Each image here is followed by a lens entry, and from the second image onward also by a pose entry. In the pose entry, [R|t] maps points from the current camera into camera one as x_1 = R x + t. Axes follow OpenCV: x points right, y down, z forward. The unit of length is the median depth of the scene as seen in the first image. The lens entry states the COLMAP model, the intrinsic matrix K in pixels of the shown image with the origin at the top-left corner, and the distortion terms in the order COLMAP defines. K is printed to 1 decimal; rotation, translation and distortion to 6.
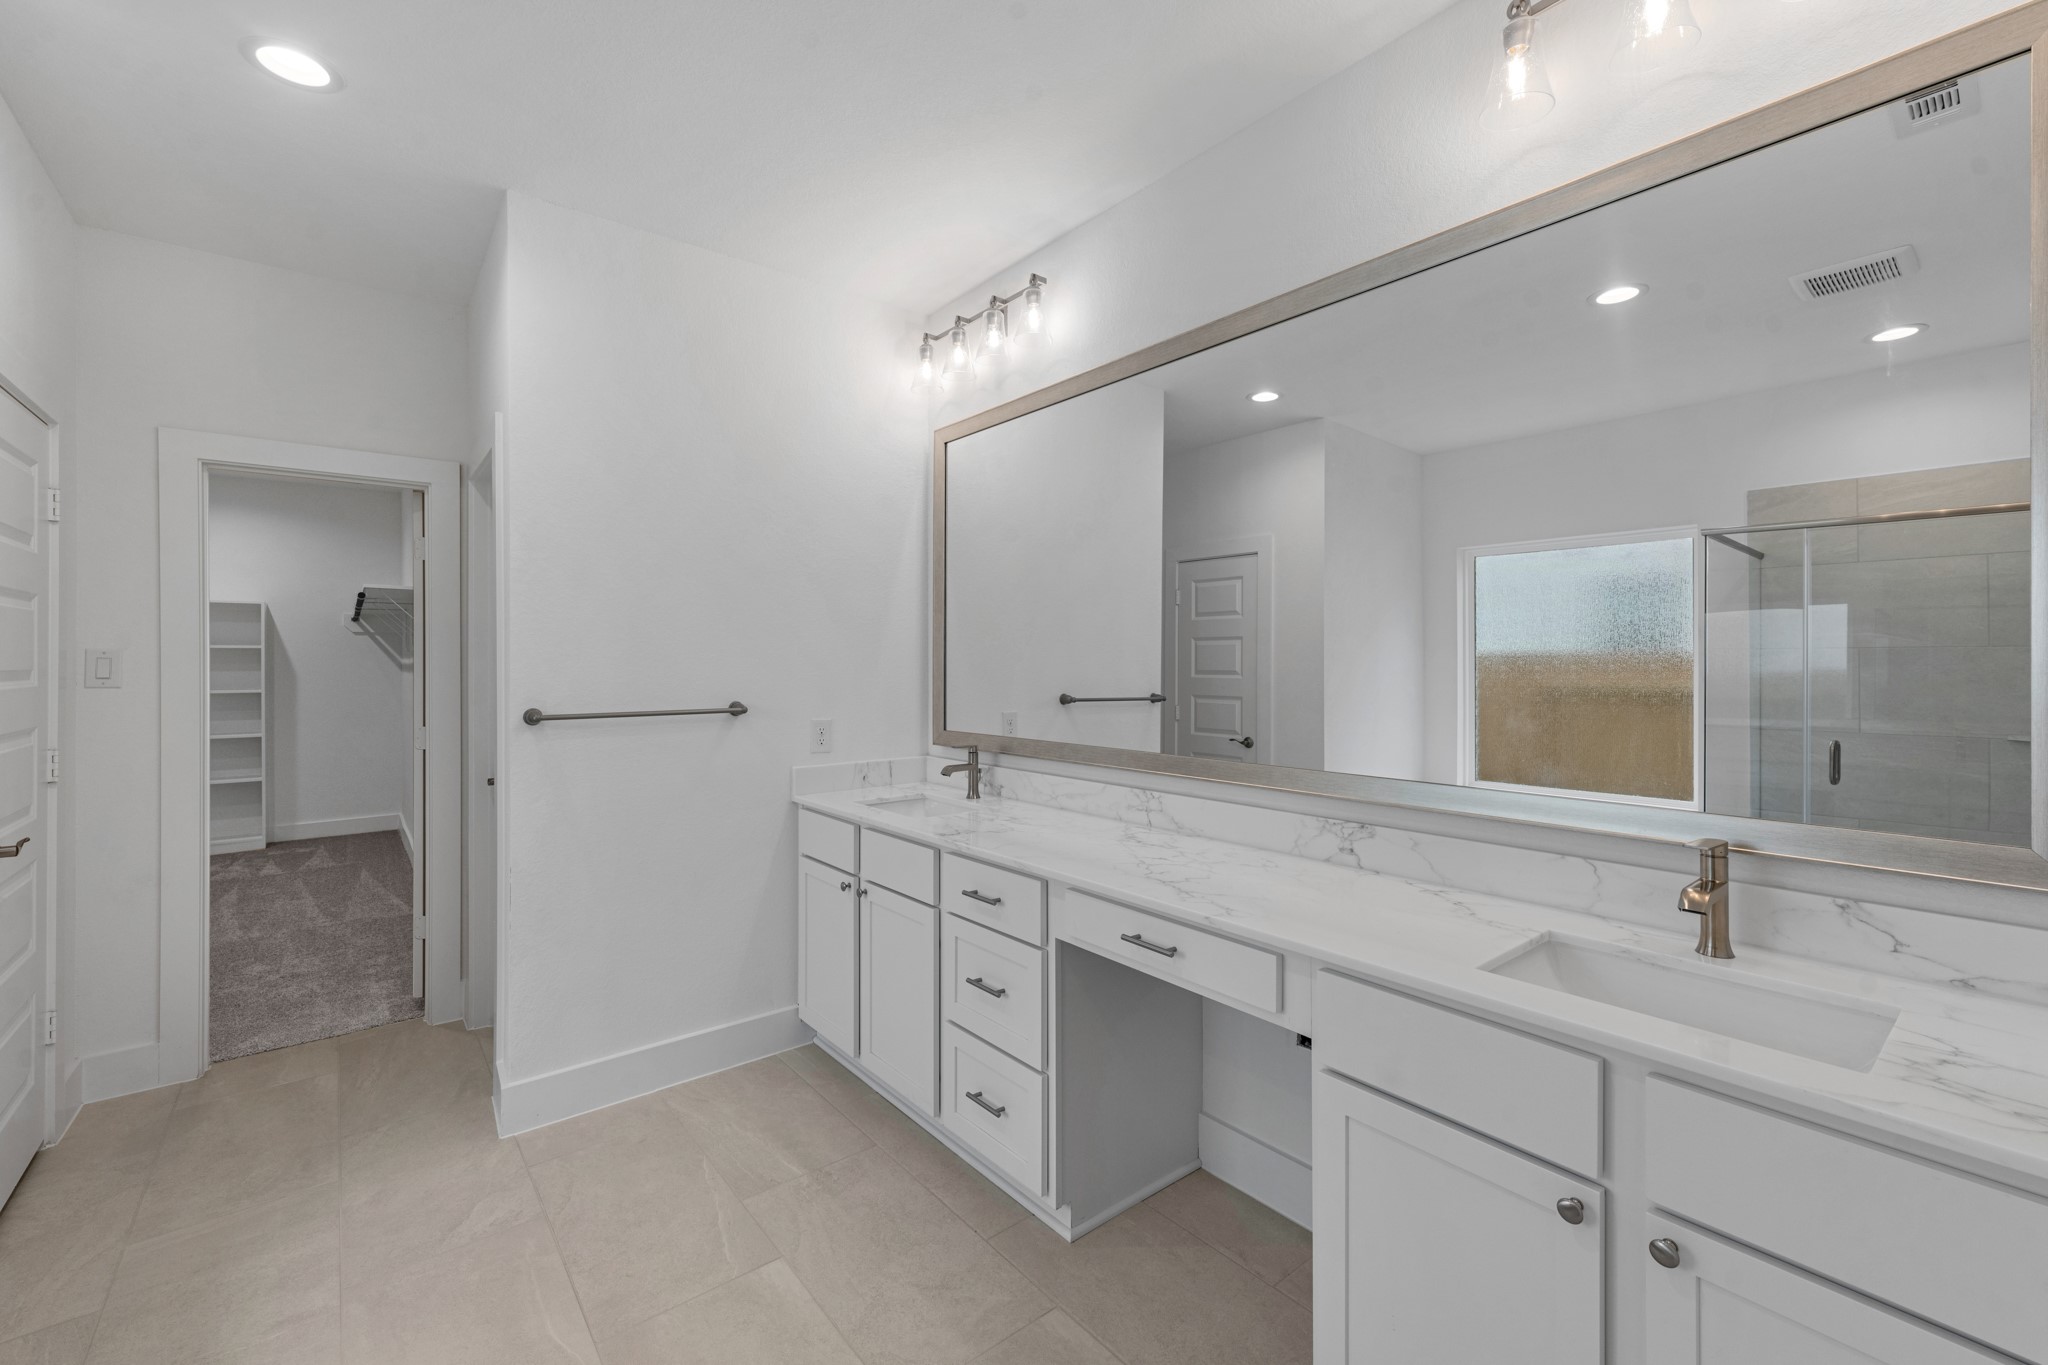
lens RADIAL K [[818.1, 0, 997.3], [0, 818.1, 663.7], [0, 0, 1]] dist [0.008617, -0.000452]
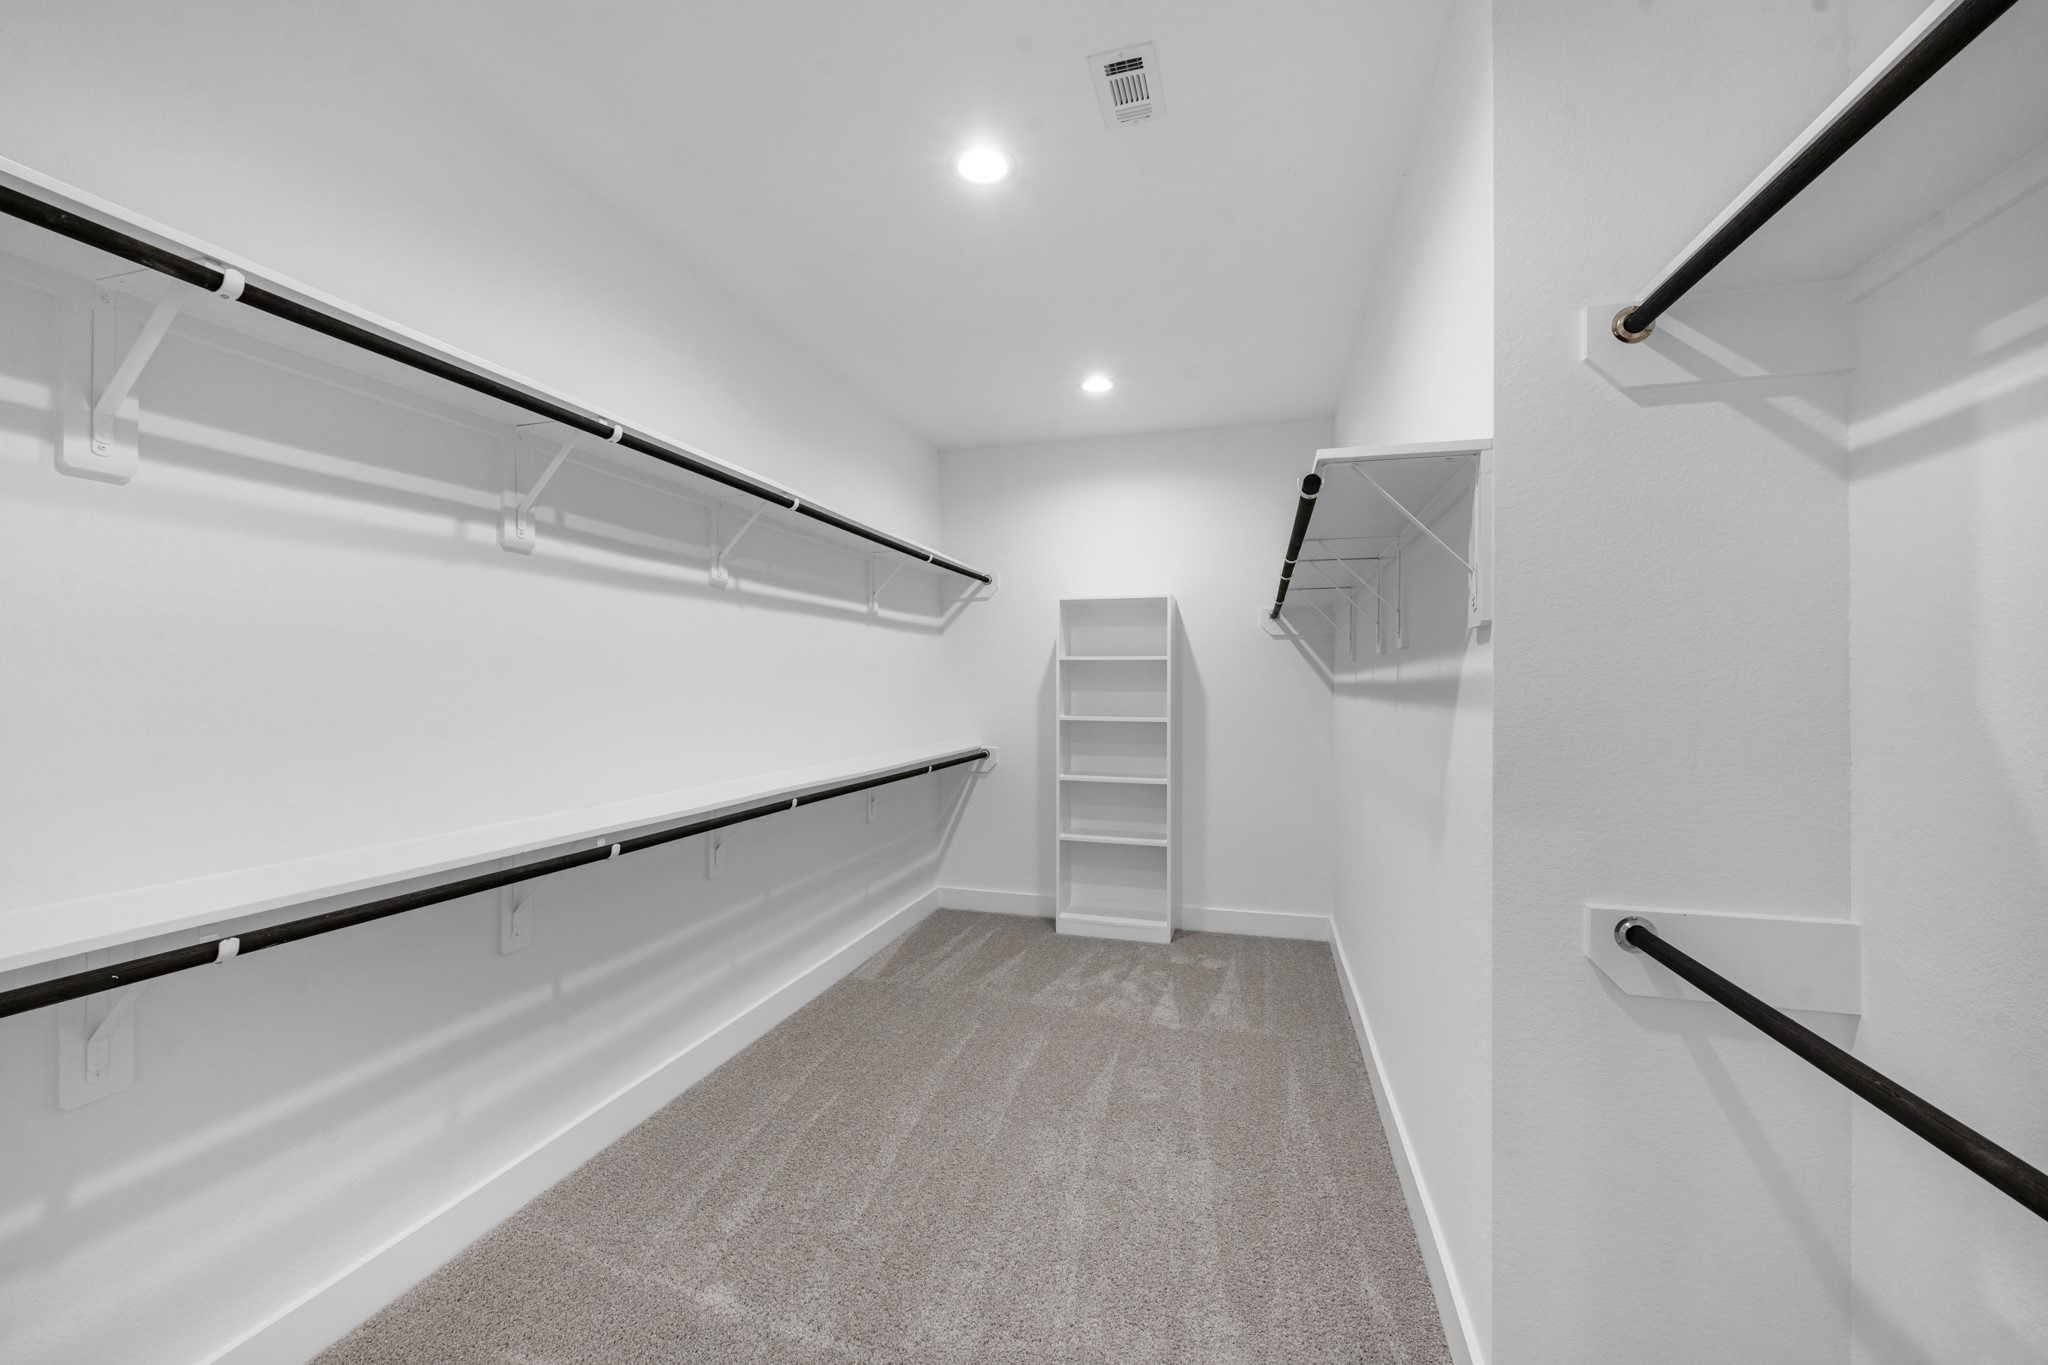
lens RADIAL K [[818.1, 0, 1016.8], [0, 818.1, 673.8], [0, 0, 1]] dist [0.008617, -0.000452]
pose [[0.576092, -0.001271, -0.817384, -0.634414], [-0.007917, 0.999943, -0.007135, -0.000298], [0.817346, 0.010581, 0.576049, 0.790831]]
